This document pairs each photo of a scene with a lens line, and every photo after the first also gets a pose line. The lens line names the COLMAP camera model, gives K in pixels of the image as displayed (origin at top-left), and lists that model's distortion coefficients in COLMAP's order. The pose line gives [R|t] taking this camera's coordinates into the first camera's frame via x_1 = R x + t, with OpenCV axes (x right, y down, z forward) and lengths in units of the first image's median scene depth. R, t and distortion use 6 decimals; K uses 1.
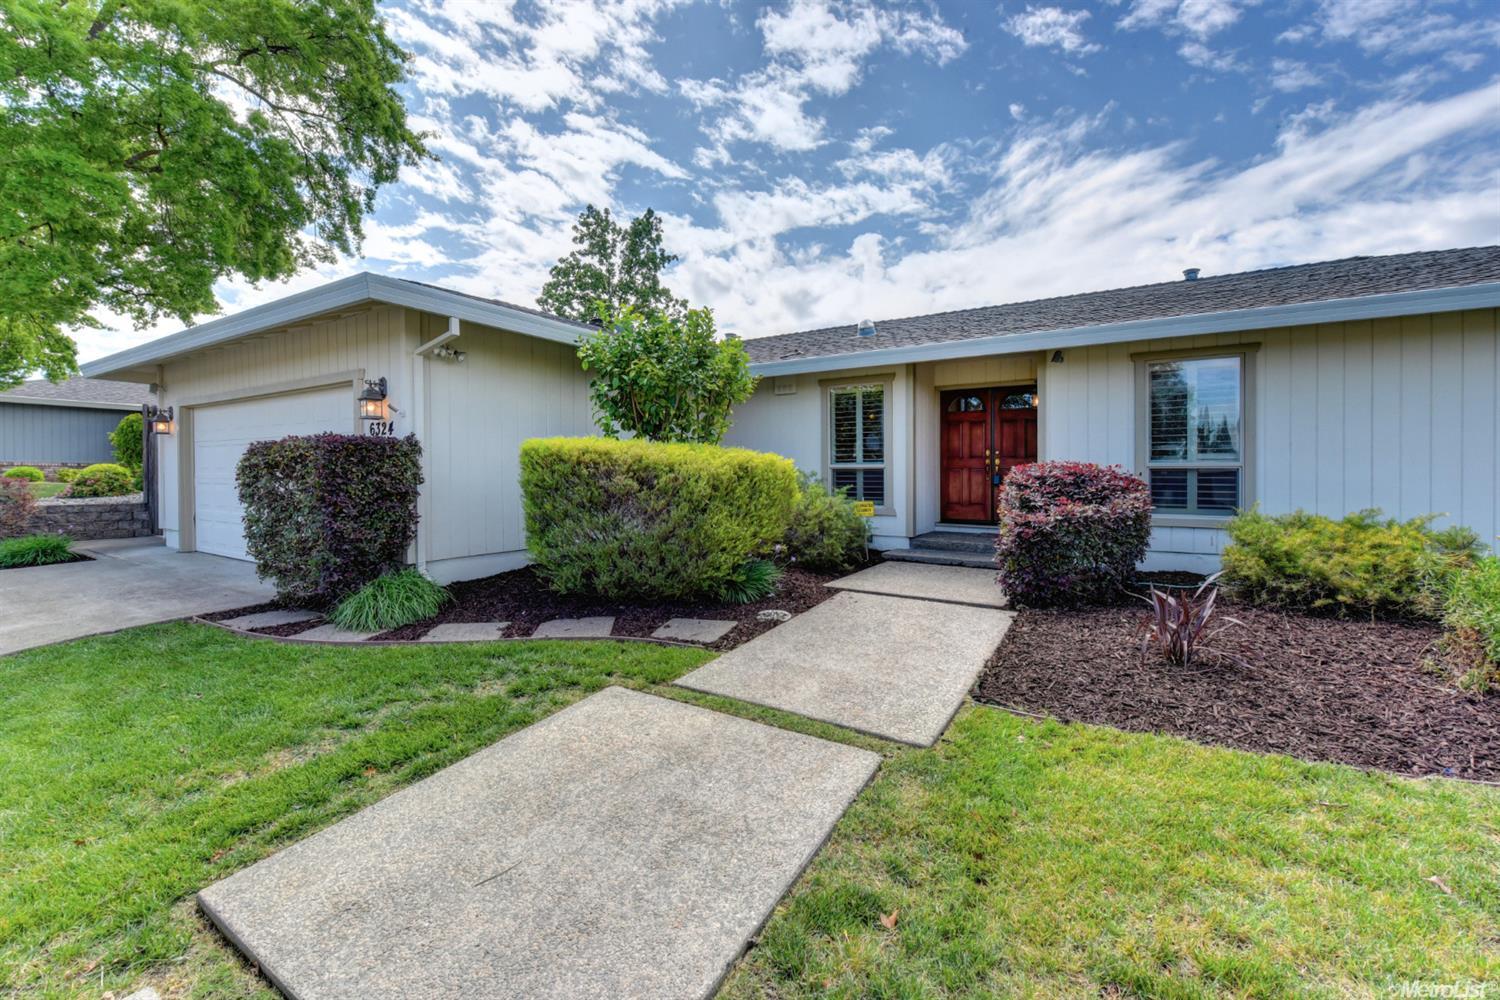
lens RADIAL K [[607.7, 0, 750.1], [0, 607.7, 468.8], [0, 0, 1]] dist [0.000411, 0.000086]
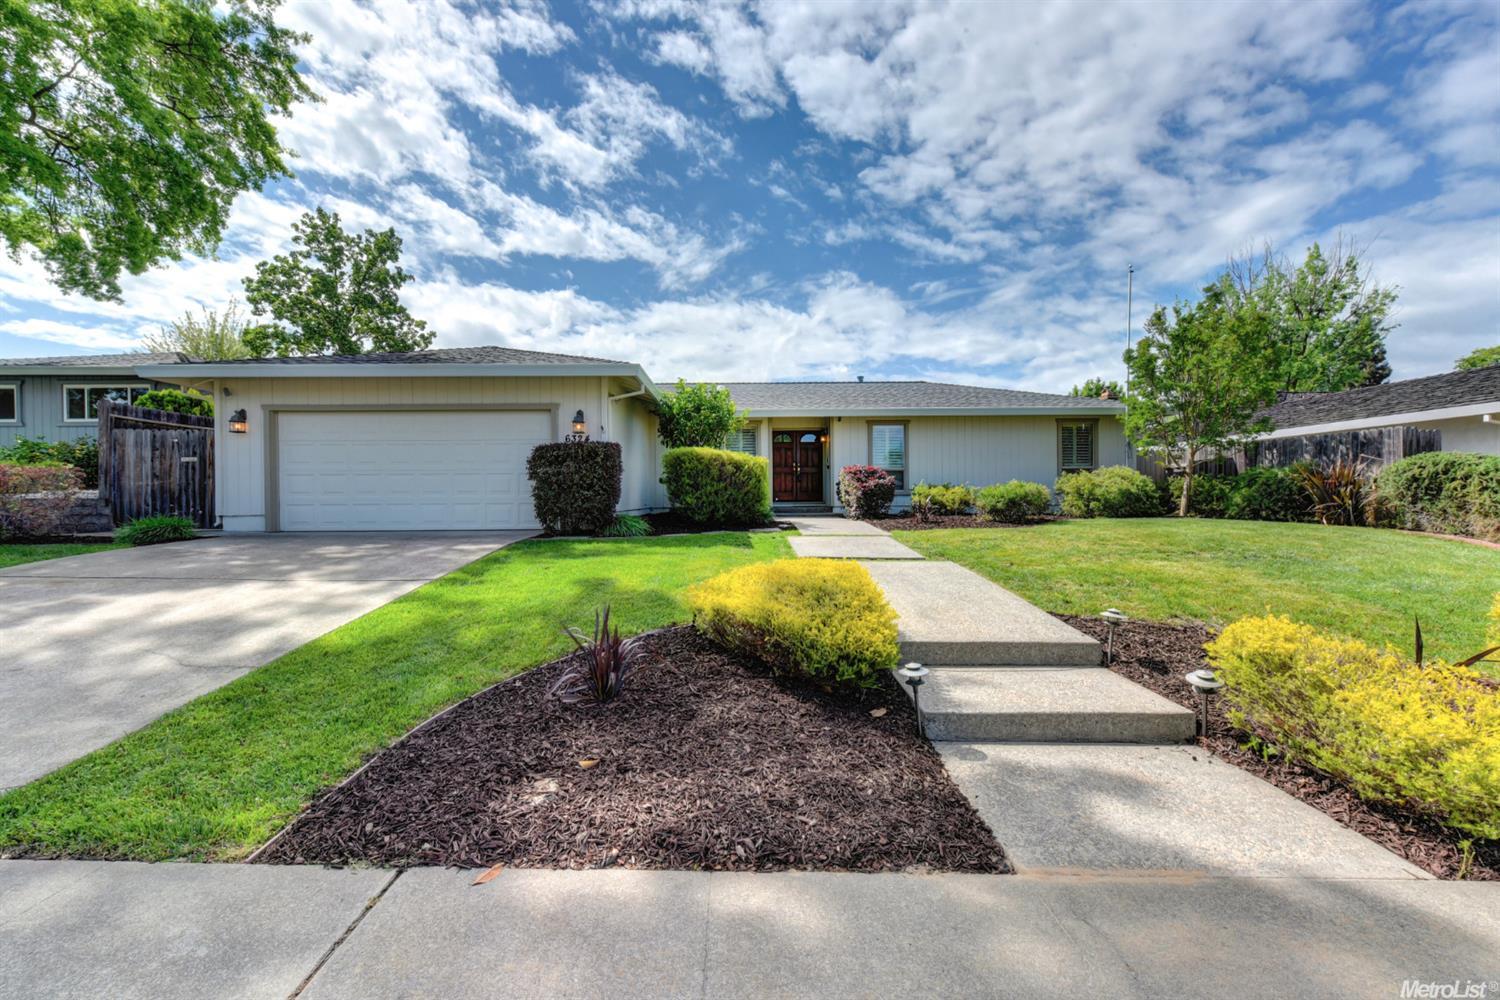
lens RADIAL K [[586.7, 0, 745.6], [0, 586.7, 495.6], [0, 0, 1]] dist [0.009602, -0.003486]
pose [[0.831981, -0.007345, 0.554755, -0.217081], [0.007827, 0.999968, 0.001501, 0.019082], [-0.554748, 0.003093, 0.832012, -0.129797]]
